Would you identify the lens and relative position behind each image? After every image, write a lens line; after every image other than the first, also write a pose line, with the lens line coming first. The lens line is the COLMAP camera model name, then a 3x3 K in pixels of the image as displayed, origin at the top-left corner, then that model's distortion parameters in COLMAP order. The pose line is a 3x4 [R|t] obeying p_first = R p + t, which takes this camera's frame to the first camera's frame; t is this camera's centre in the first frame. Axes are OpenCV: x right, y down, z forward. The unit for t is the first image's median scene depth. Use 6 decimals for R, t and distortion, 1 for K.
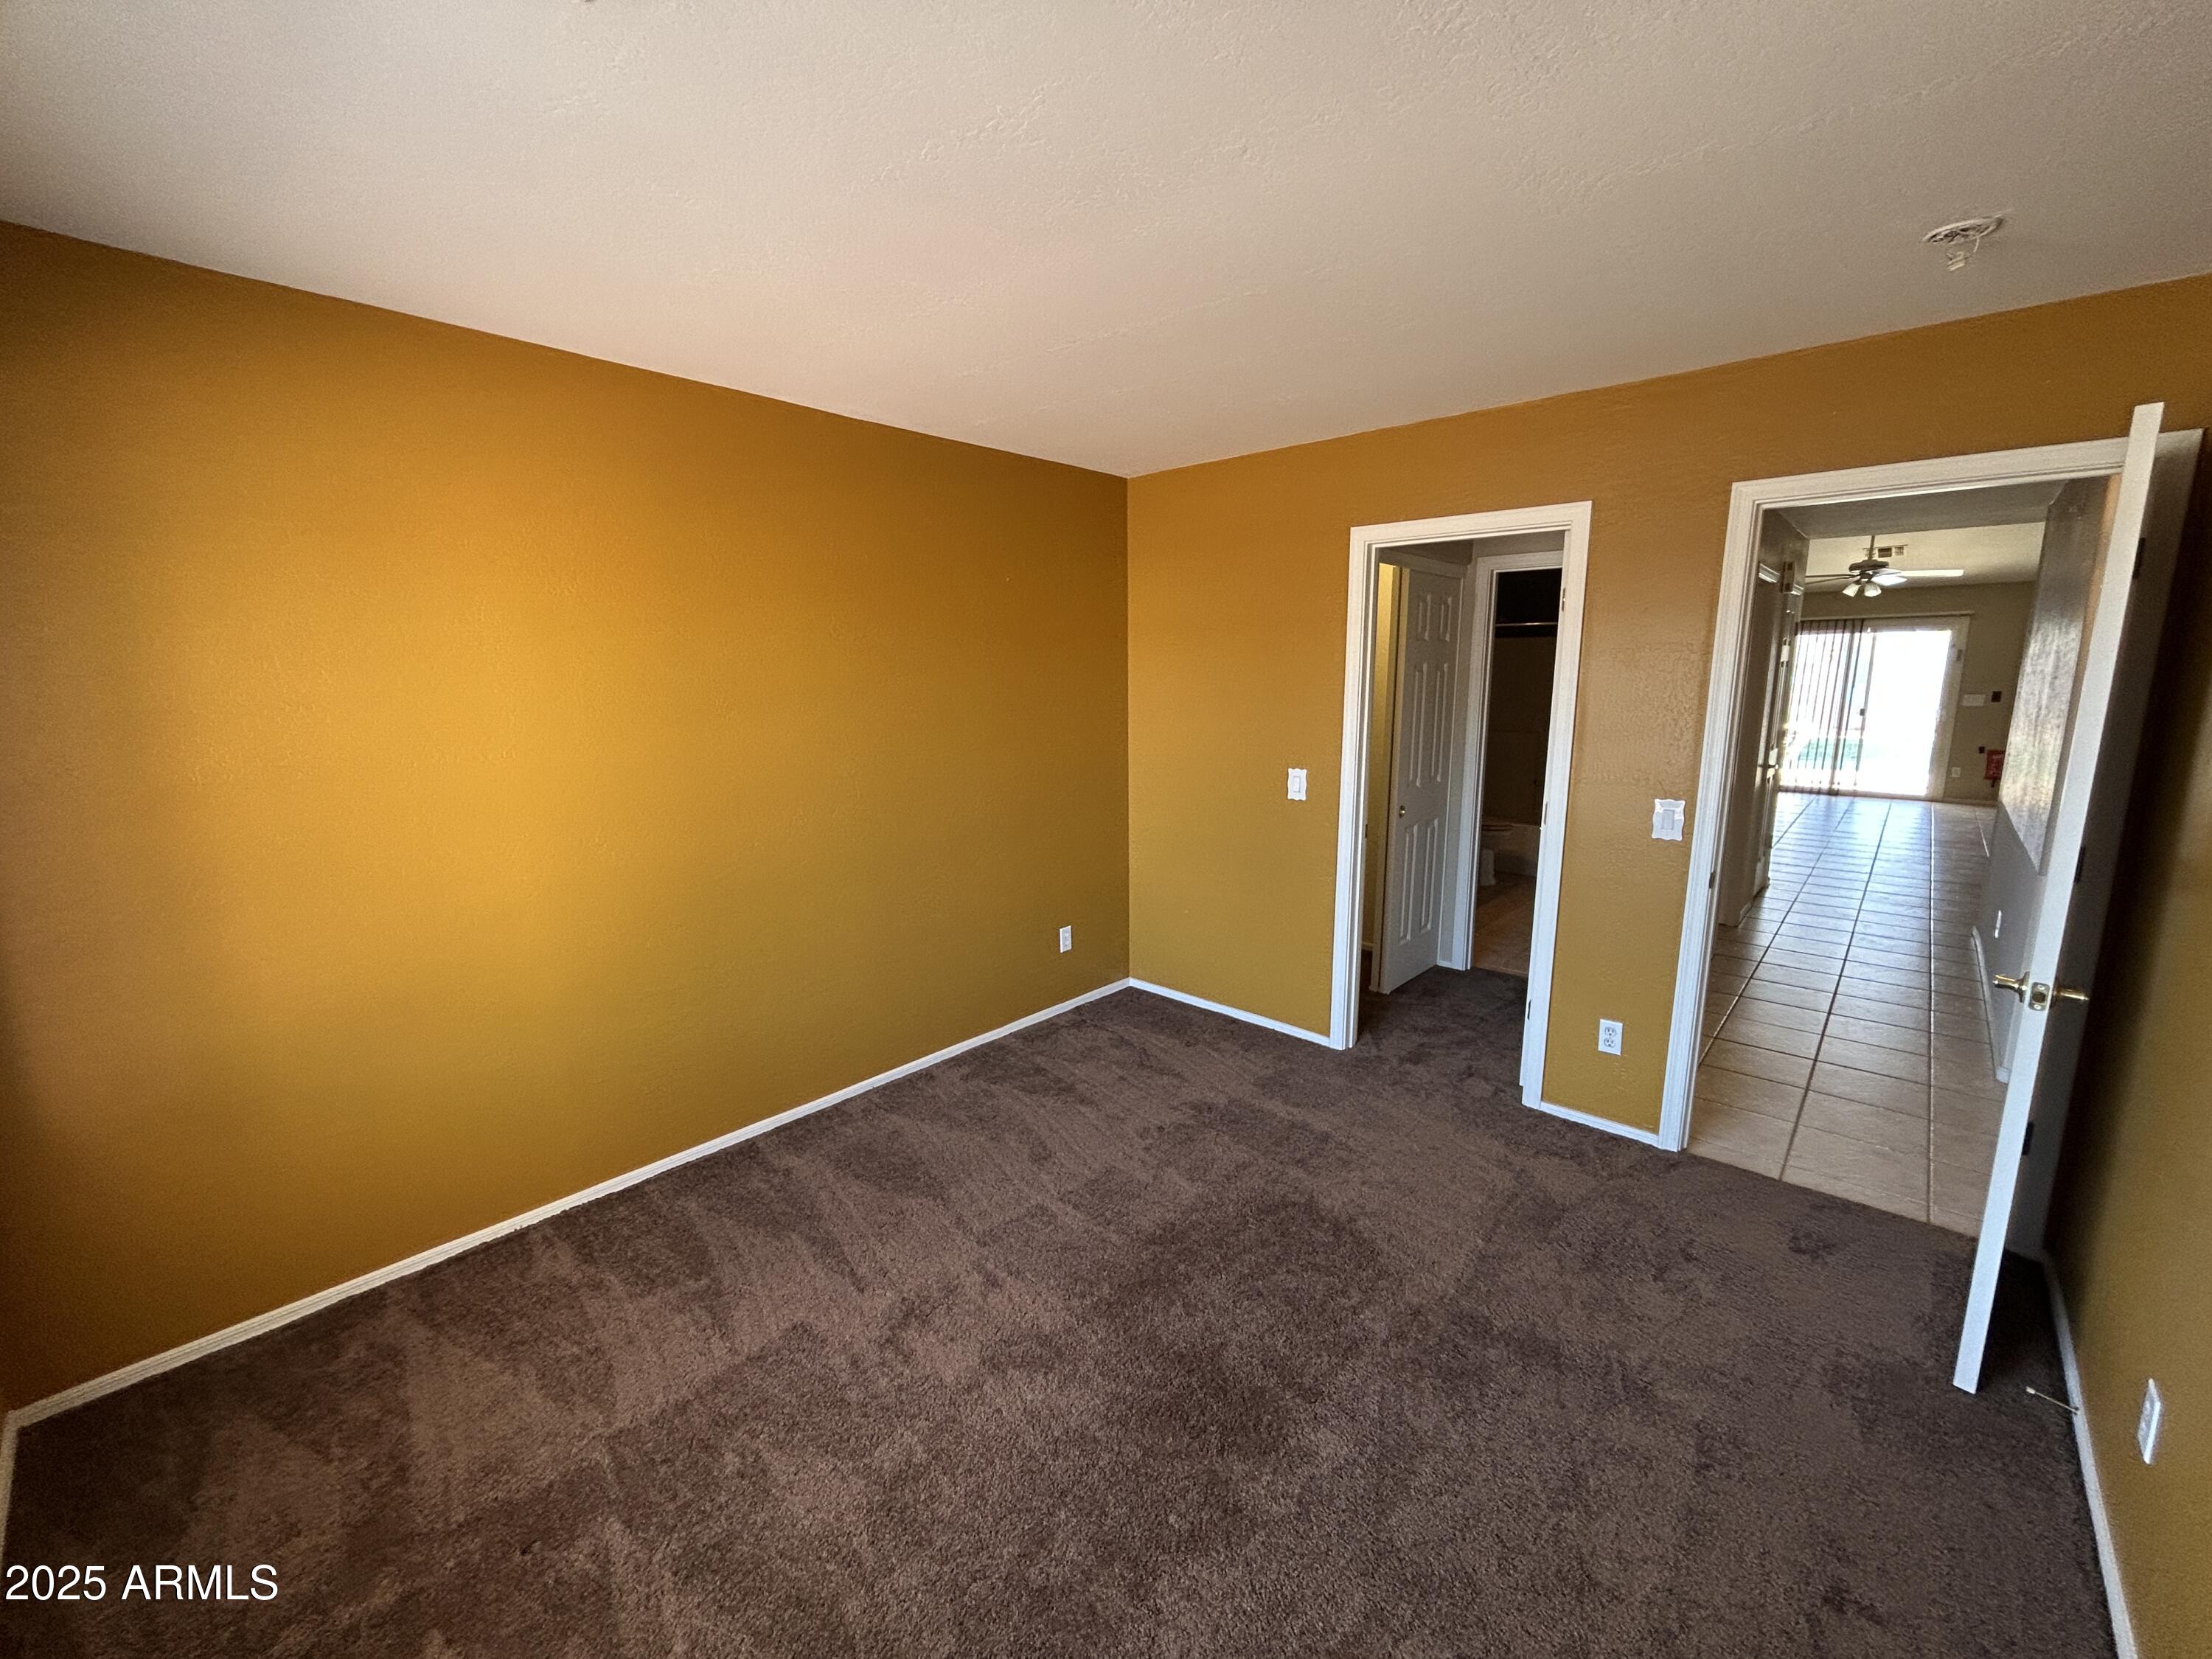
lens RADIAL K [[903.4, 0, 1106.1], [0, 903.4, 825.8], [0, 0, 1]] dist [0.000873, 0.001258]
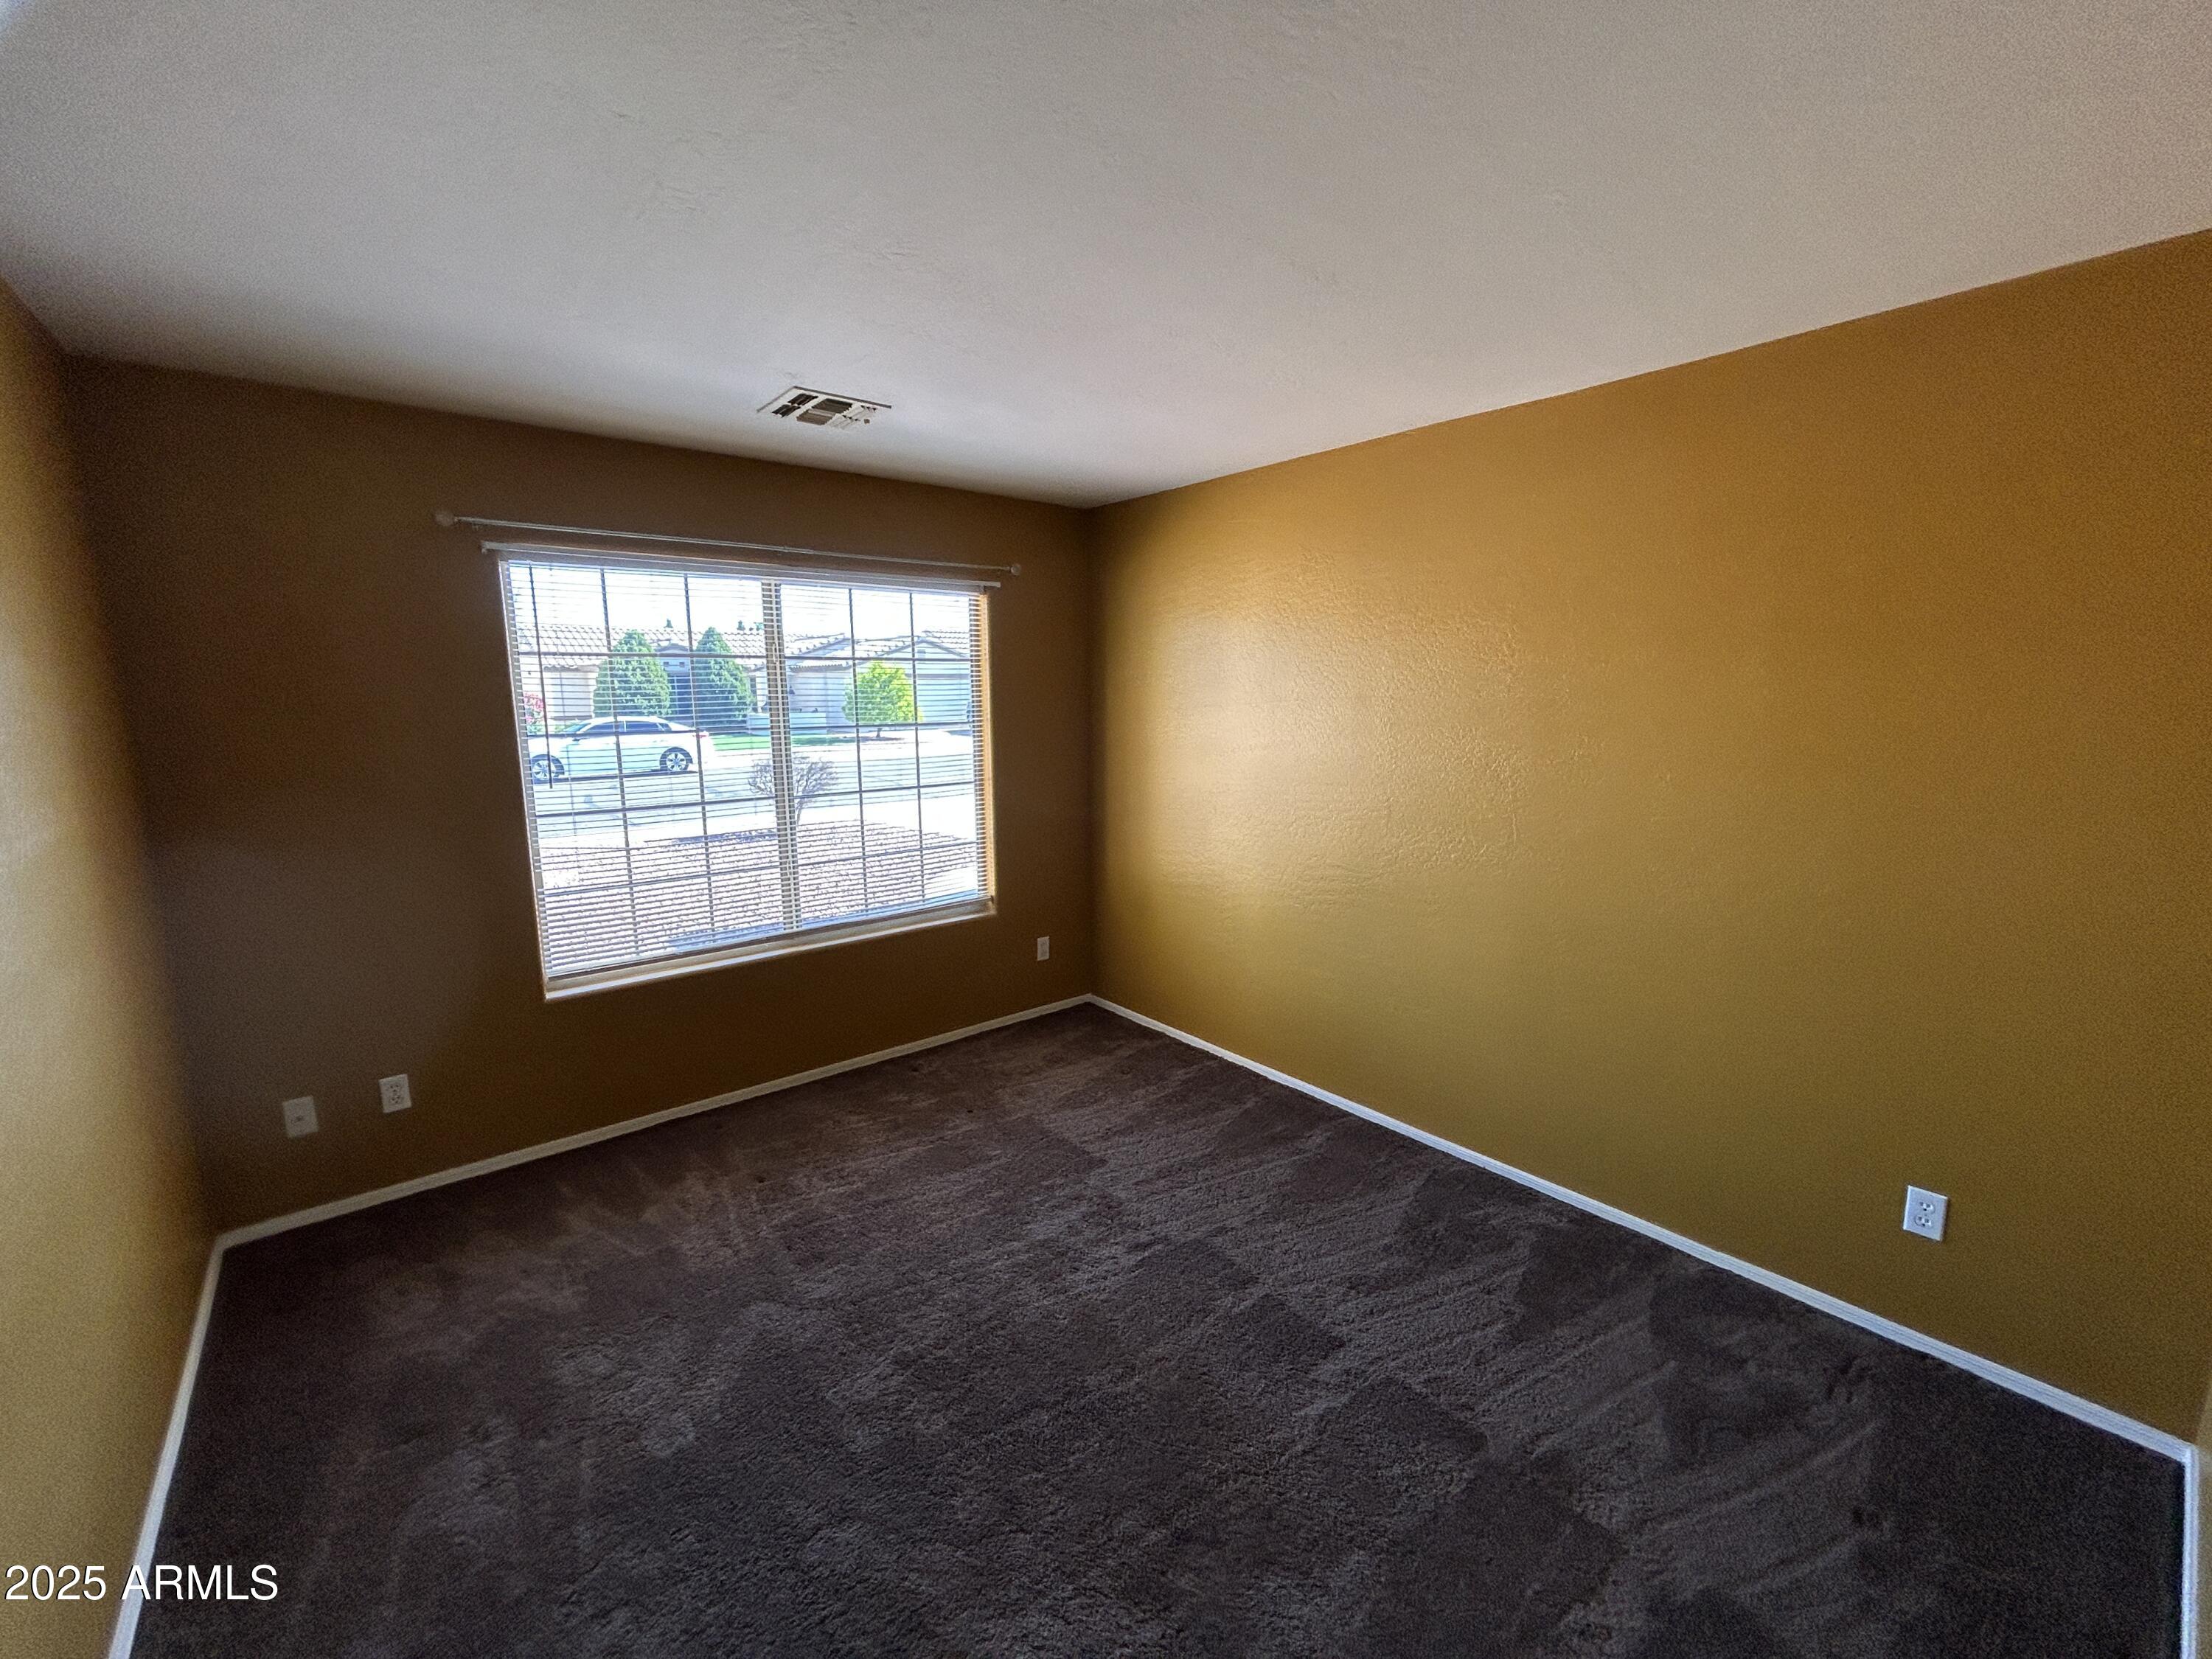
lens RADIAL K [[903.4, 0, 1100.6], [0, 903.4, 827.2], [0, 0, 1]] dist [0.000873, 0.001258]
pose [[-0.143937, 0.162768, -0.976109, 0.724434], [-0.163066, 0.968995, 0.185628, -0.163400], [0.976059, 0.185889, -0.112933, 0.802317]]
